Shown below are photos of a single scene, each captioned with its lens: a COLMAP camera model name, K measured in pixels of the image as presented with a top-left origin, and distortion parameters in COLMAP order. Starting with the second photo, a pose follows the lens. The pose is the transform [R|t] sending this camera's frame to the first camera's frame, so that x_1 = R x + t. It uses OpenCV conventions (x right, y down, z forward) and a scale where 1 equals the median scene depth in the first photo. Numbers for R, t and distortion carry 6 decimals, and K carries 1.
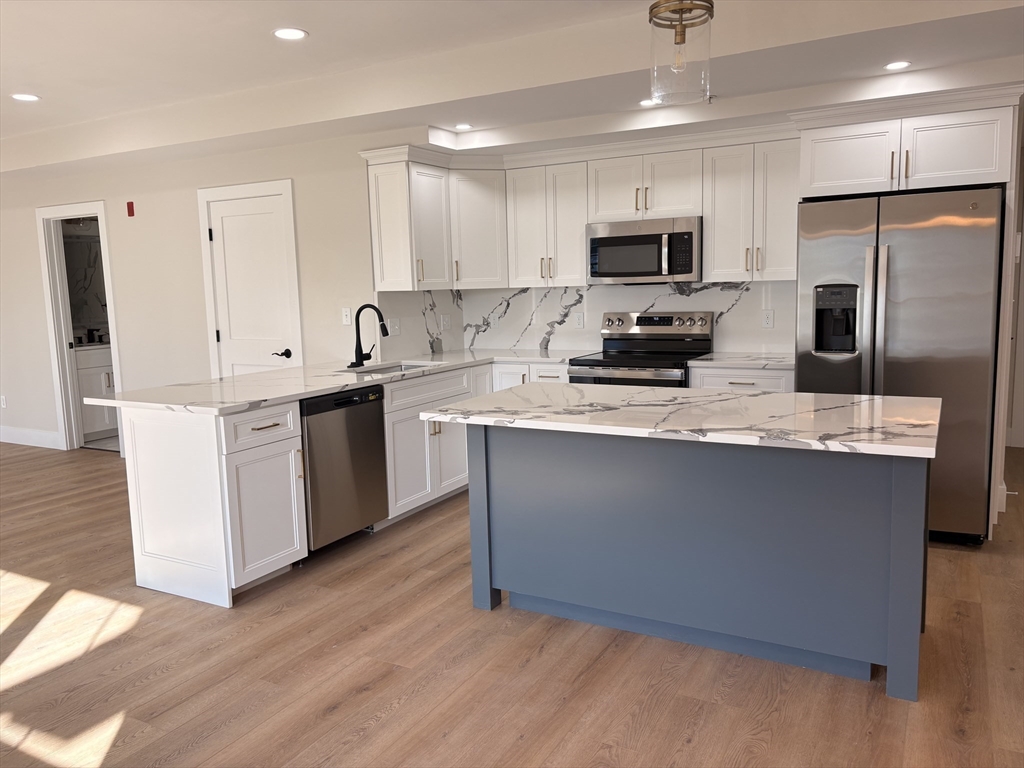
lens RADIAL K [[783.1, 0, 507.3], [0, 783.1, 385.1], [0, 0, 1]] dist [0.046653, -0.045390]
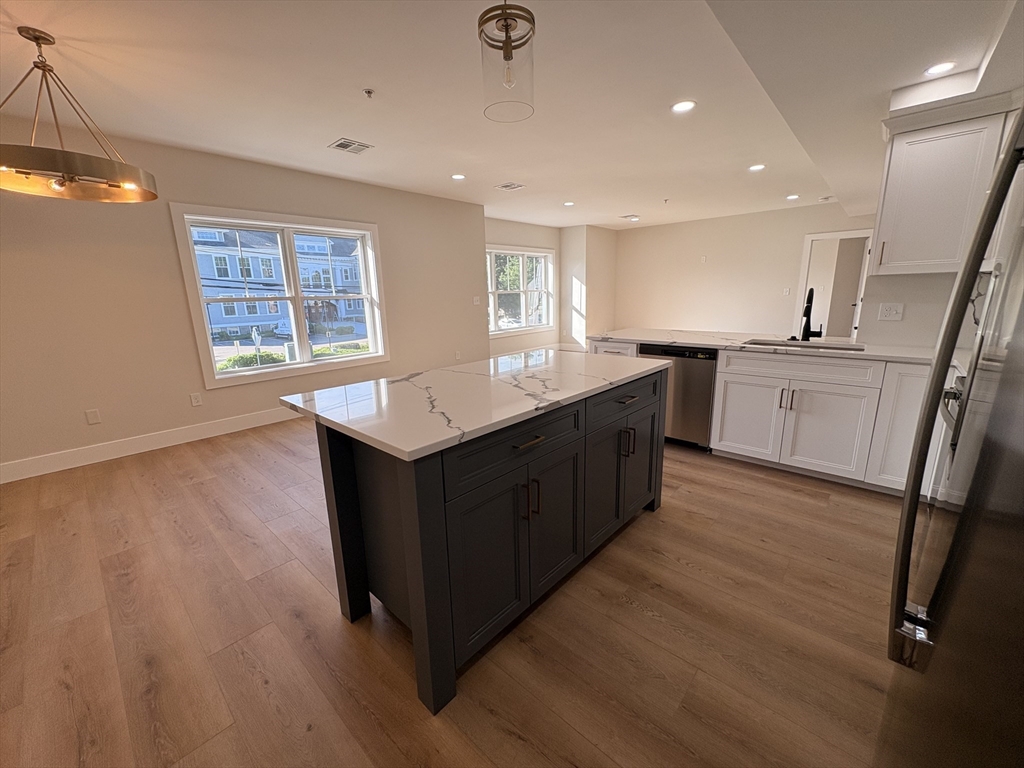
lens RADIAL K [[409.6, 0, 511.8], [0, 409.6, 383.4], [0, 0, 1]] dist [0.003362, -0.000485]
pose [[-0.221028, 0.245756, -0.943796, 0.609450], [-0.095555, 0.957617, 0.271734, -0.105401], [0.970575, 0.150246, -0.188177, 0.819620]]
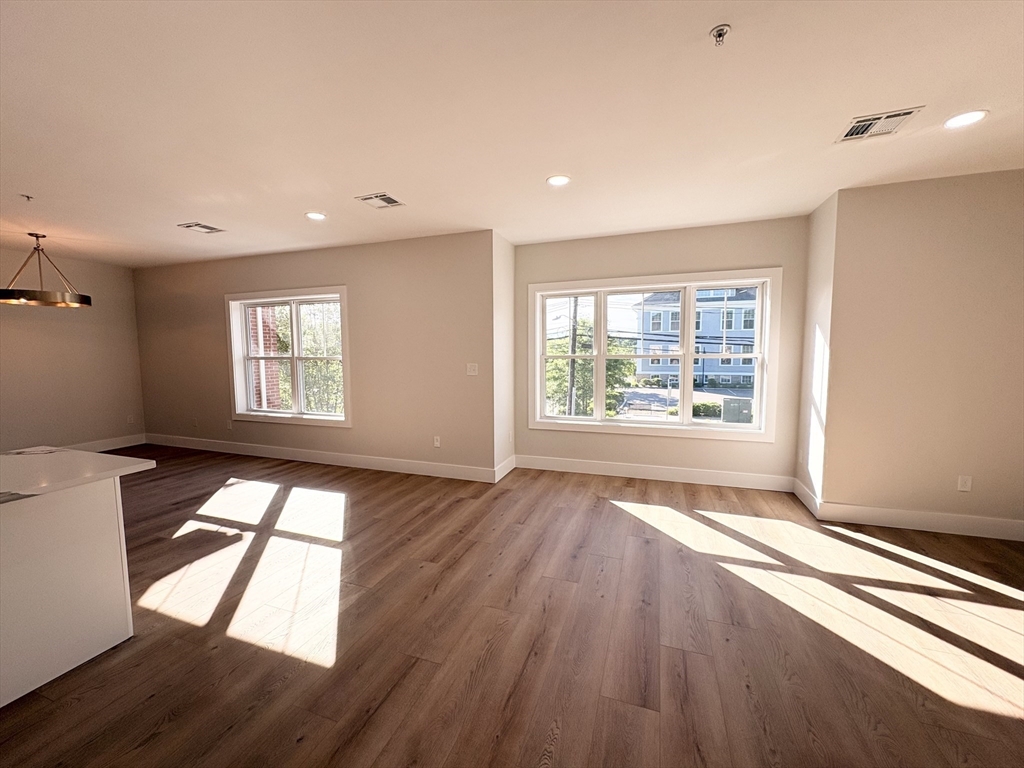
lens RADIAL K [[409.6, 0, 512.0], [0, 409.6, 381.7], [0, 0, 1]] dist [0.003362, -0.000485]
pose [[-0.984941, 0.047411, -0.166266, -0.790018], [0.011679, 0.977716, 0.209609, -0.156649], [0.172498, 0.204510, -0.963545, 1.374273]]
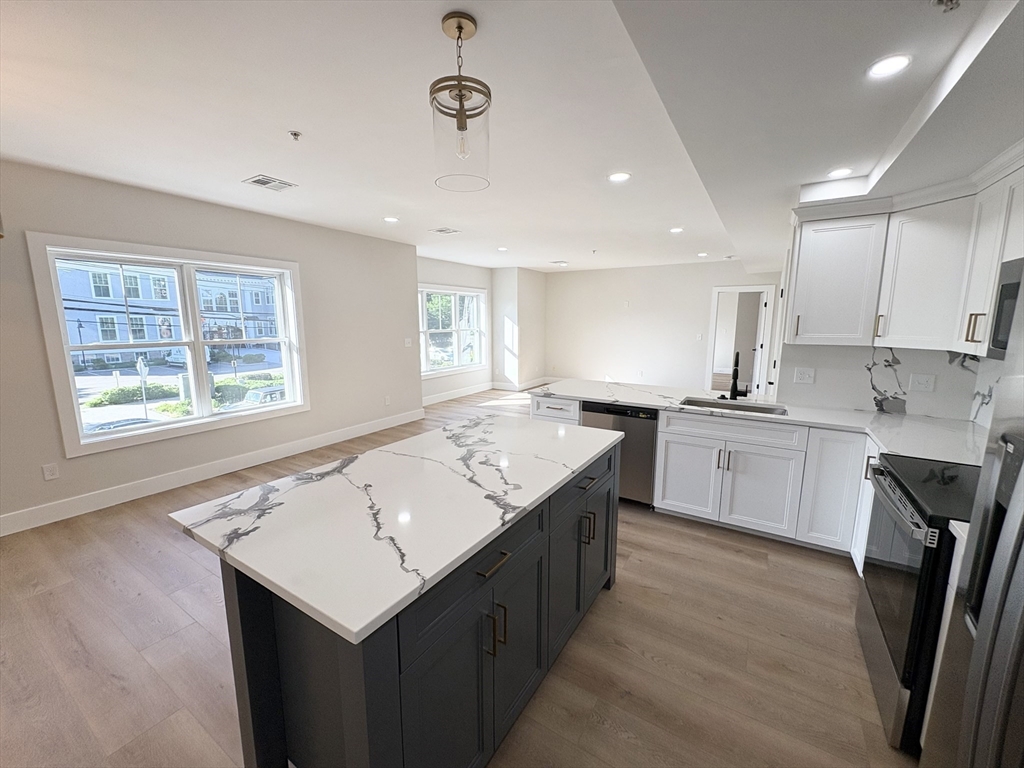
lens RADIAL K [[409.6, 0, 511.5], [0, 409.6, 383.4], [0, 0, 1]] dist [0.003362, -0.000485]
pose [[-0.048565, 0.181885, -0.982120, 0.559807], [-0.128490, 0.973972, 0.186730, -0.150088], [0.990521, 0.135261, -0.023930, 0.777500]]
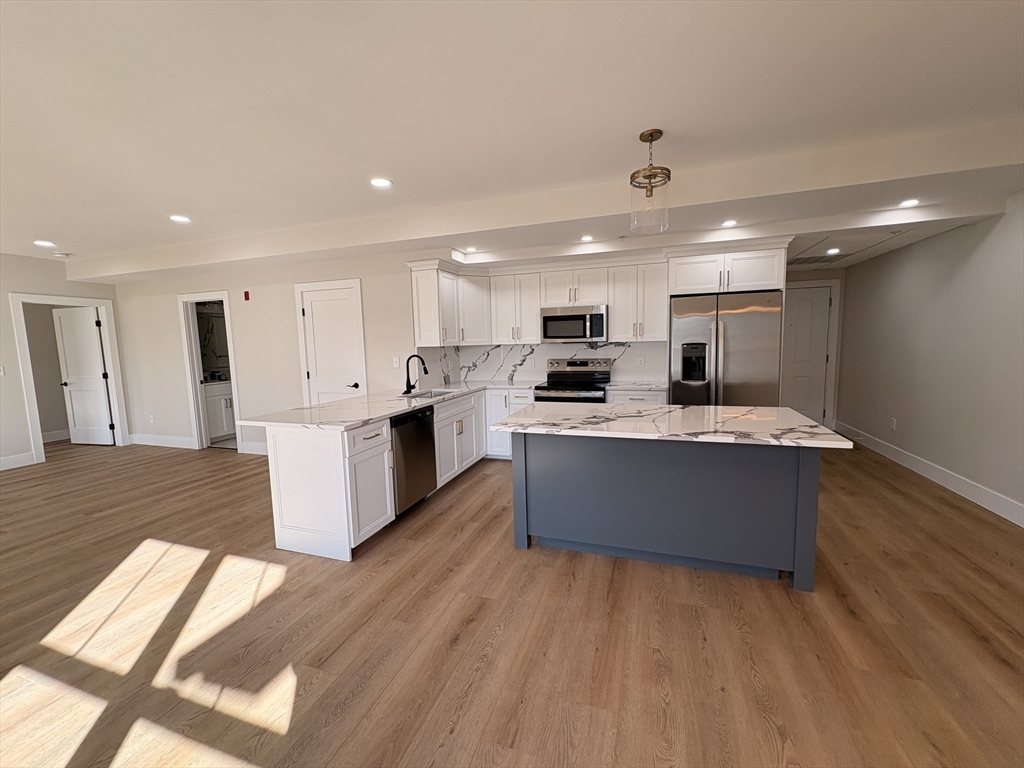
lens RADIAL K [[409.6, 0, 510.7], [0, 409.6, 384.7], [0, 0, 1]] dist [0.003362, -0.000485]
pose [[0.984154, -0.016104, 0.176583, -0.154732], [0.021321, 0.999389, -0.027685, -0.015818], [-0.176029, 0.031011, 0.983896, 0.153101]]
